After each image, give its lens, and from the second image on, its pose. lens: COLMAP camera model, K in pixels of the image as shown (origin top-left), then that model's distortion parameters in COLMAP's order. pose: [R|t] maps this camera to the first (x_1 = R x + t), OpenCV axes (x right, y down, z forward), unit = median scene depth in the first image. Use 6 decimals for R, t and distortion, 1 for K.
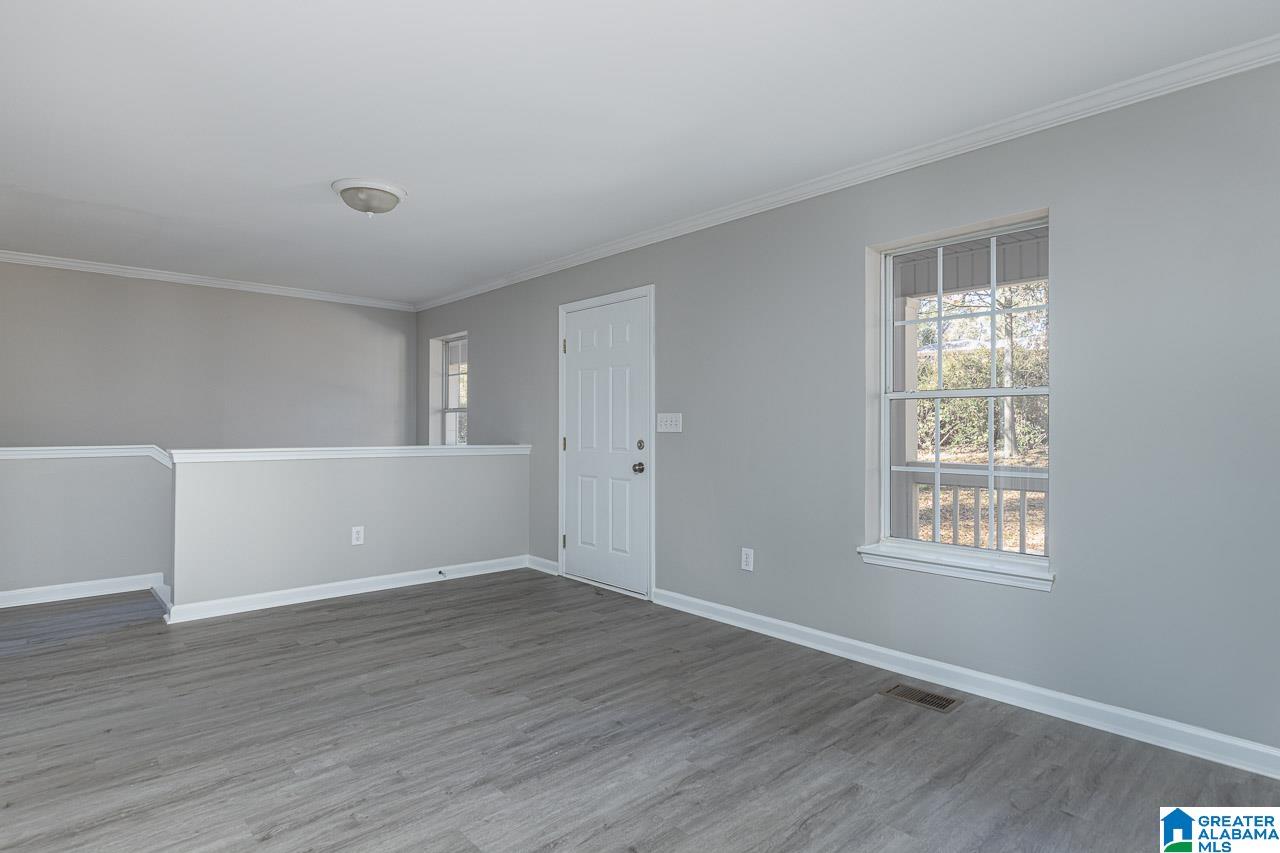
lens RADIAL K [[665.3, 0, 630.2], [0, 665.3, 421.4], [0, 0, 1]] dist [0.000600, -0.000888]
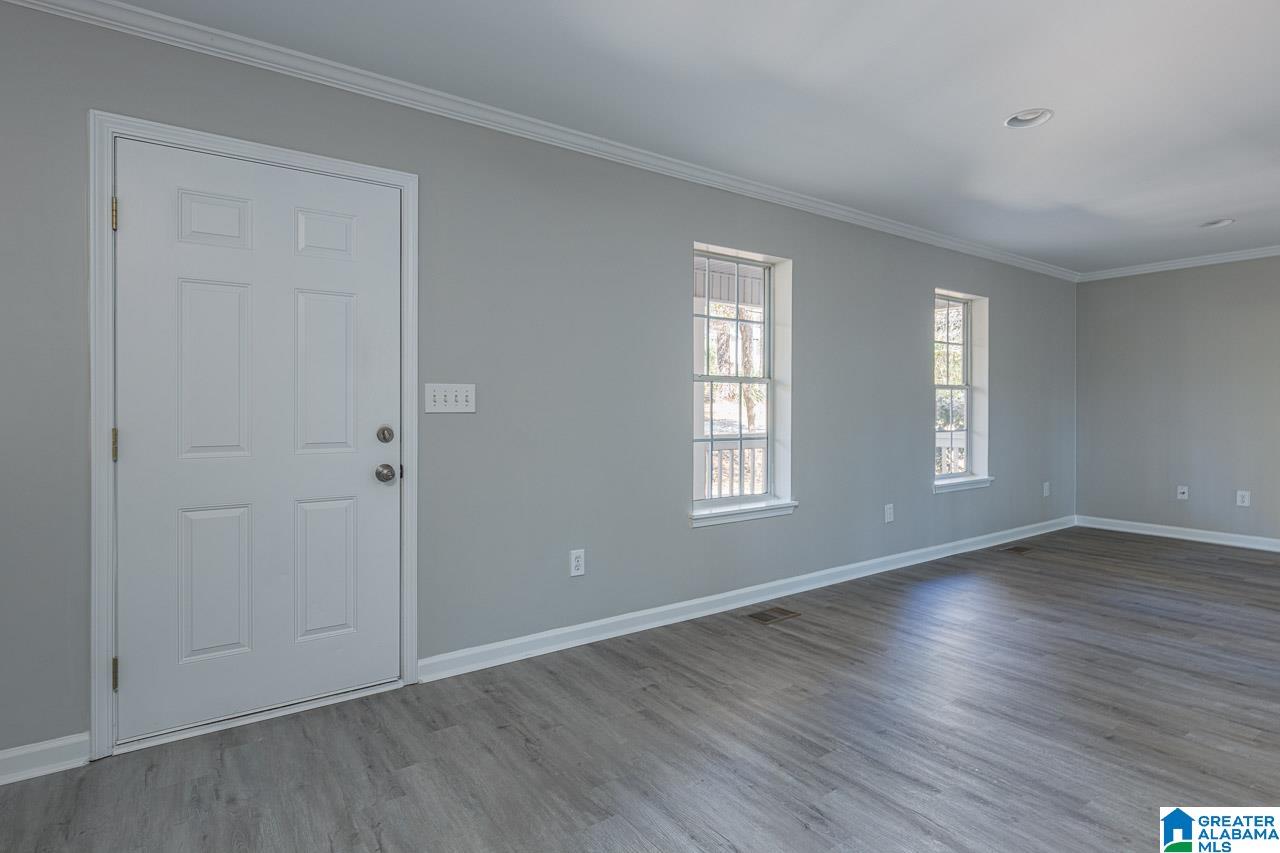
lens RADIAL K [[665.3, 0, 621.7], [0, 665.3, 408.5], [0, 0, 1]] dist [-0.000341, -0.000806]
pose [[0.117013, -0.007174, 0.993105, -0.866304], [-0.012336, 0.999886, 0.008676, 0.006000], [-0.993054, -0.013266, 0.116911, 1.129493]]
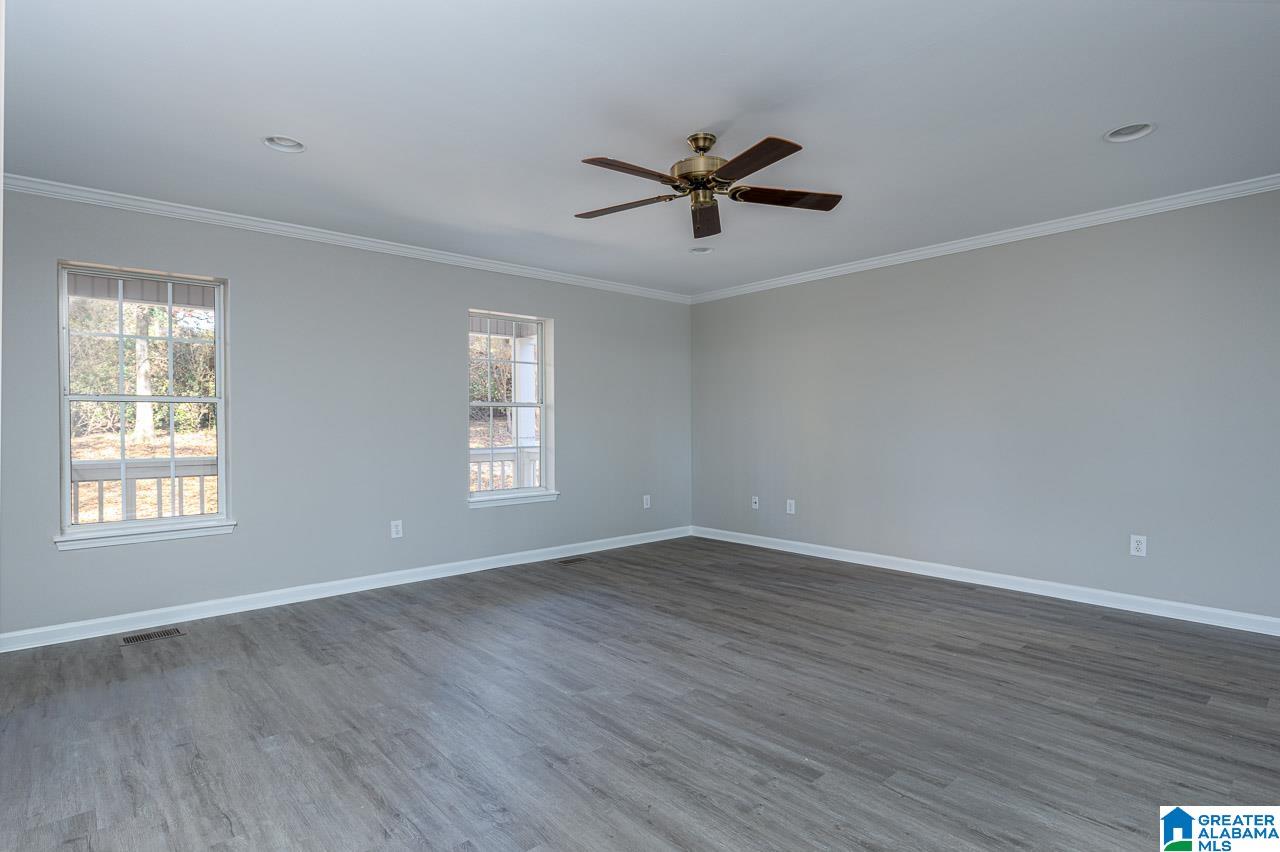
lens RADIAL K [[665.3, 0, 633.4], [0, 665.3, 424.8], [0, 0, 1]] dist [0.000600, -0.000888]
pose [[0.018854, -0.004334, 0.999813, -0.821631], [-0.001285, 0.999990, 0.004359, -0.001132], [-0.999821, -0.001367, 0.018849, 0.045571]]
